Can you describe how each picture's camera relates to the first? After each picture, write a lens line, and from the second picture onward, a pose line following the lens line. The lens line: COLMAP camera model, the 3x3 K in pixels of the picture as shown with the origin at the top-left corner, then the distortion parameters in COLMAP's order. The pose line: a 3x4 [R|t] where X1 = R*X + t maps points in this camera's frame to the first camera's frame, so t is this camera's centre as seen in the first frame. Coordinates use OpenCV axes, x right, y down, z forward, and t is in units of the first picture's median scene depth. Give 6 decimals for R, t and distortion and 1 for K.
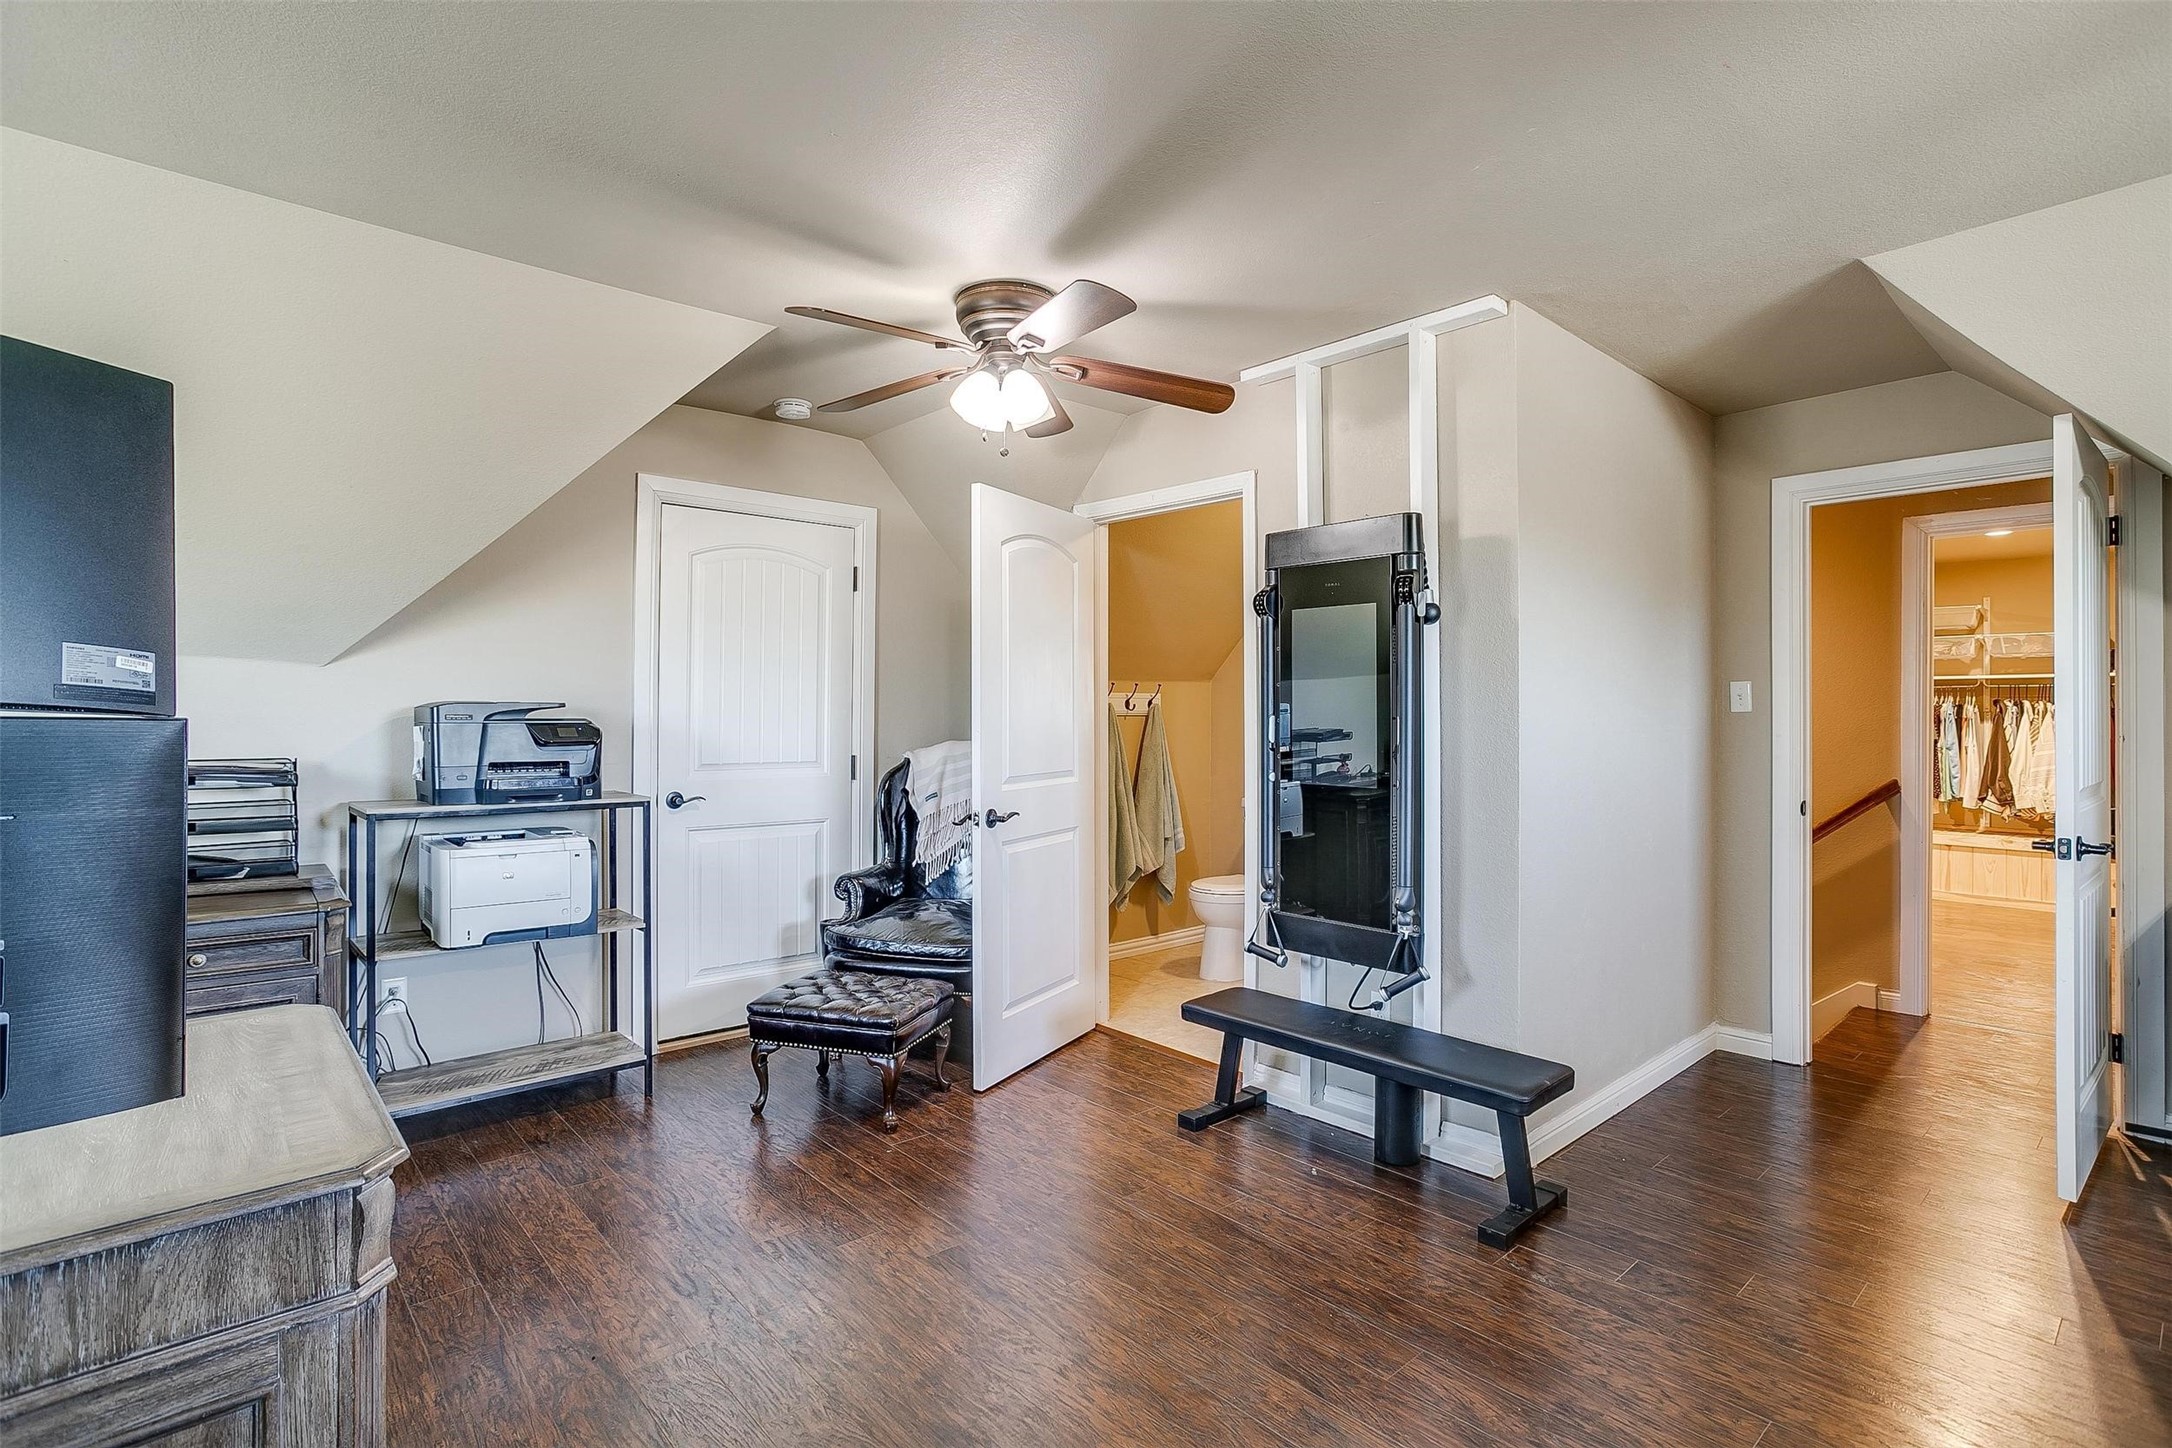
lens RADIAL K [[1059.5, 0, 1076.1], [0, 1059.5, 712.9], [0, 0, 1]] dist [-0.048134, 0.022860]
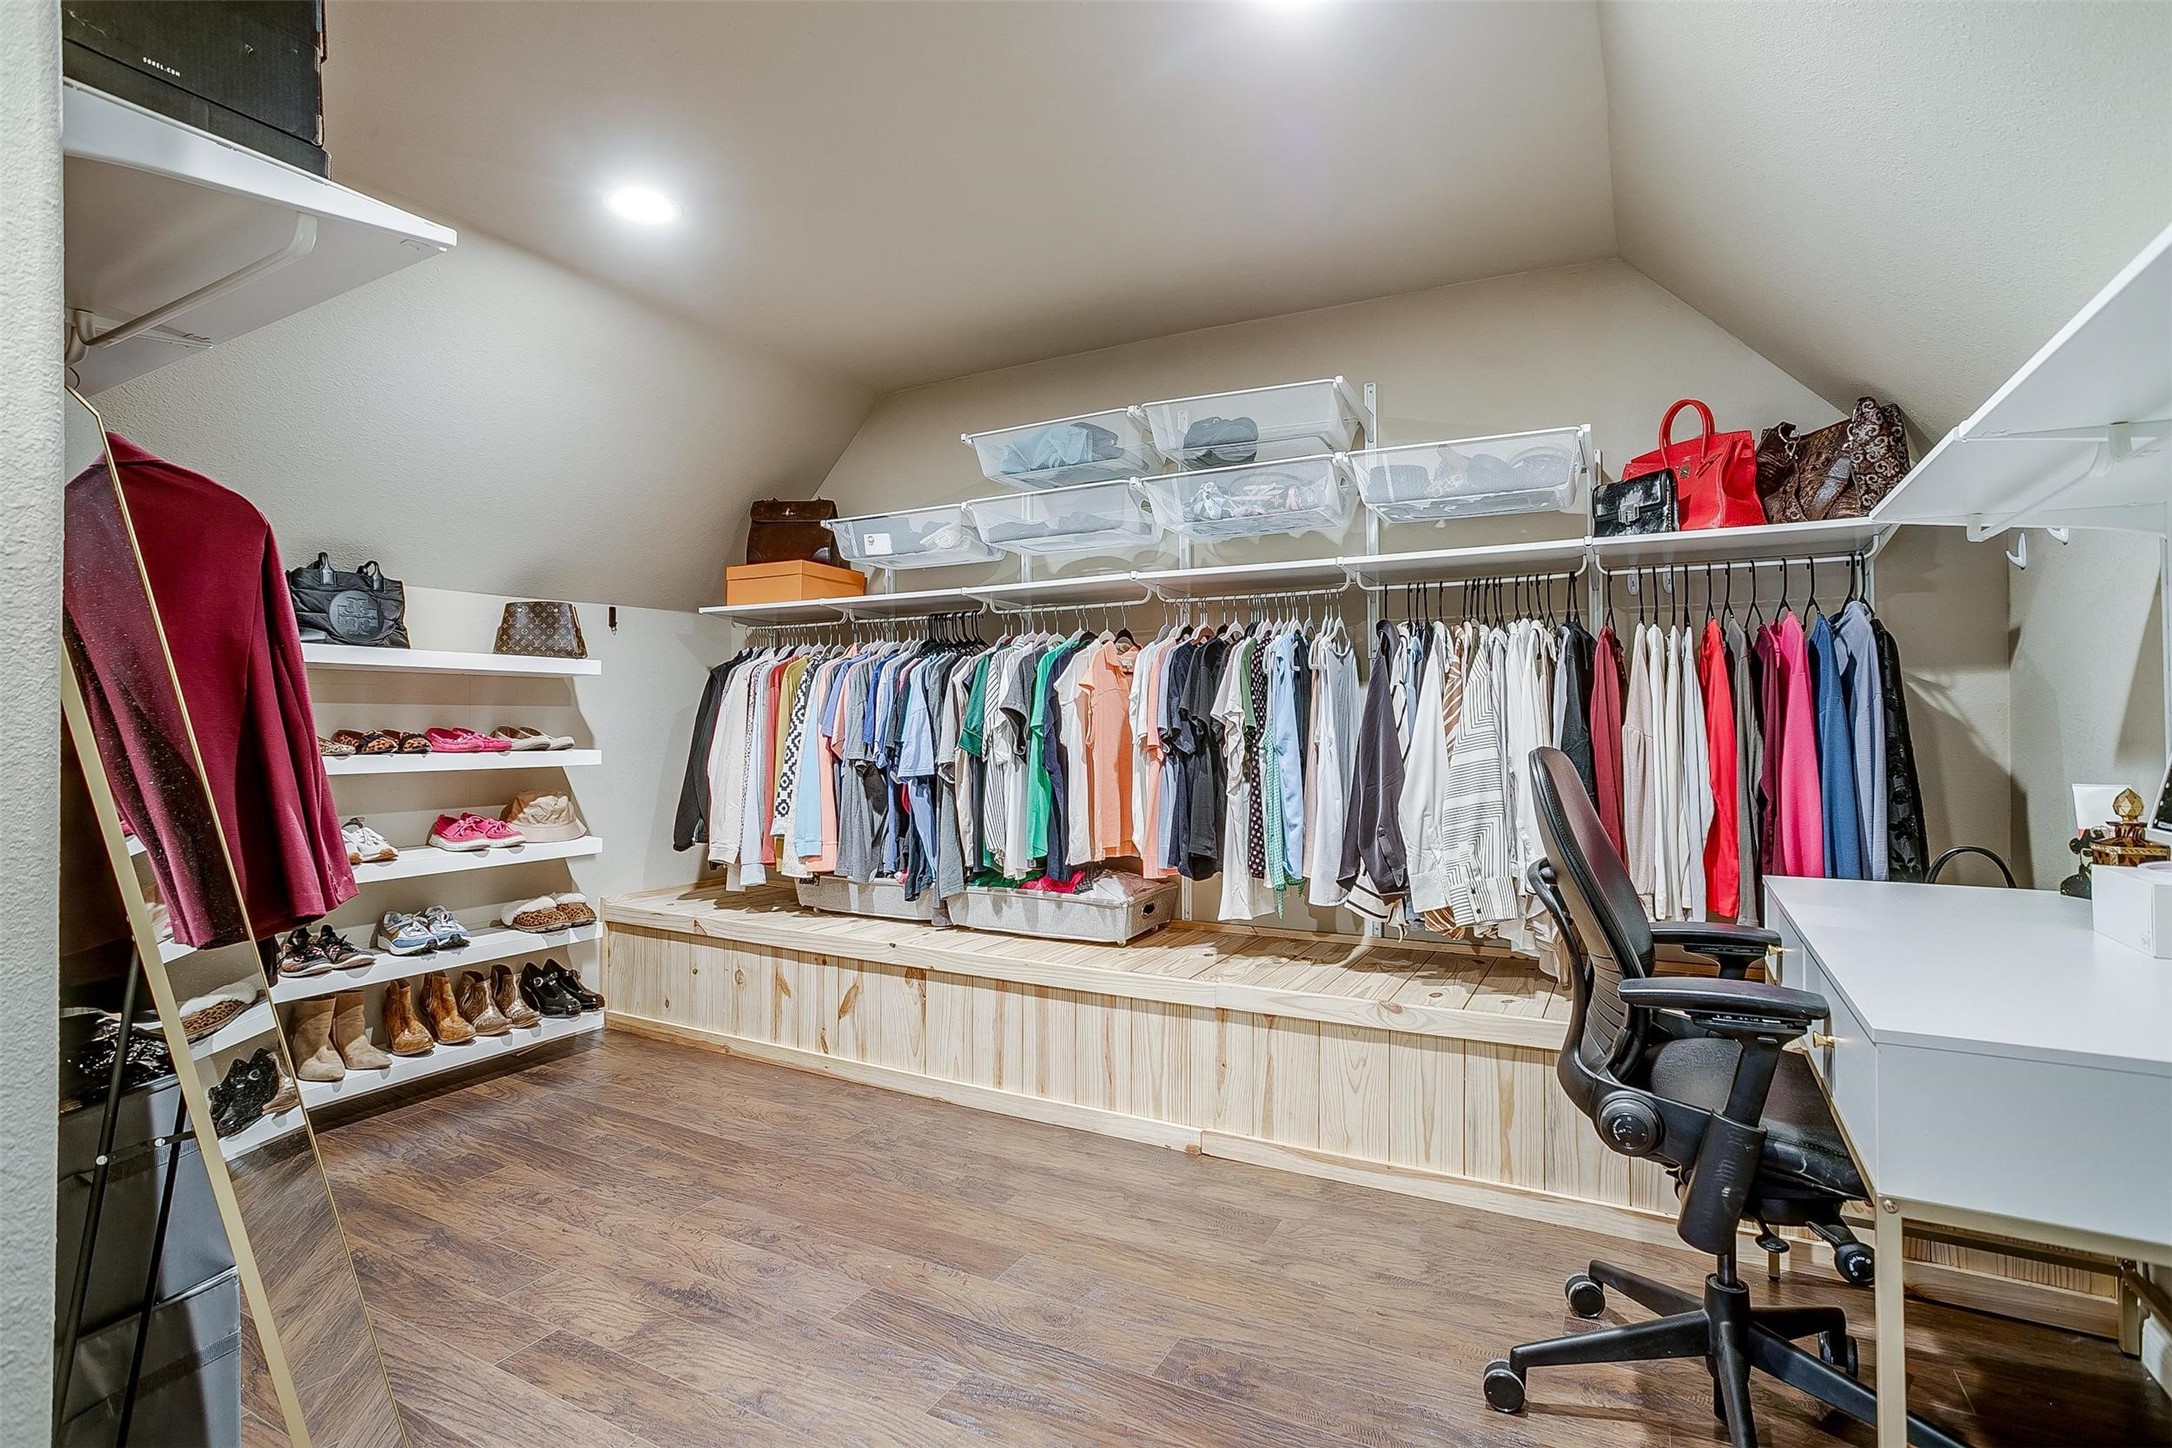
lens RADIAL K [[1059.5, 0, 1097.7], [0, 1059.5, 722.0], [0, 0, 1]] dist [-0.048134, 0.022860]
pose [[0.938474, -0.007024, 0.345278, 0.663520], [0.008401, 0.999962, -0.002493, 0.025312], [-0.345247, 0.005241, 0.938497, 0.675742]]
